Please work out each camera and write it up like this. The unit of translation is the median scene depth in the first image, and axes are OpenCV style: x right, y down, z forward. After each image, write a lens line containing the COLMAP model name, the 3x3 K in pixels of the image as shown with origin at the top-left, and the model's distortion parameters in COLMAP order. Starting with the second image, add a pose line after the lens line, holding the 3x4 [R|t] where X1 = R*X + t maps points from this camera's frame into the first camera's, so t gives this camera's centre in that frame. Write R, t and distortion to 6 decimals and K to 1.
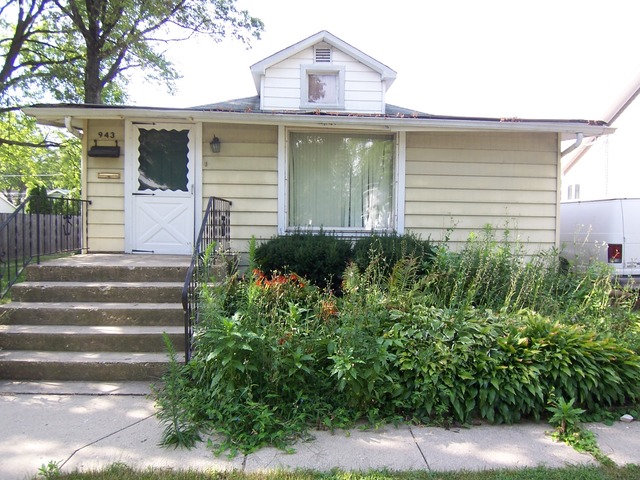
lens RADIAL K [[434.3, 0, 317.7], [0, 434.3, 241.4], [0, 0, 1]] dist [-0.014176, -0.040011]
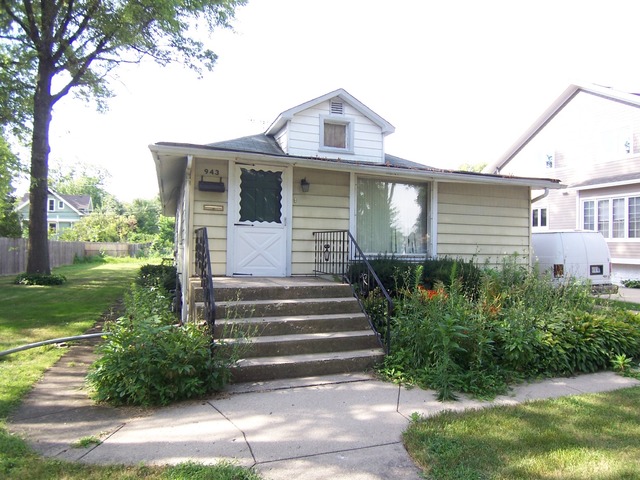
lens RADIAL K [[434.3, 0, 316.1], [0, 434.3, 239.9], [0, 0, 1]] dist [-0.014176, -0.040011]
pose [[0.958828, 0.007590, 0.283885, -0.543208], [0.007090, 0.998691, -0.050648, -0.008820], [-0.283897, 0.050575, 0.957520, -0.160787]]
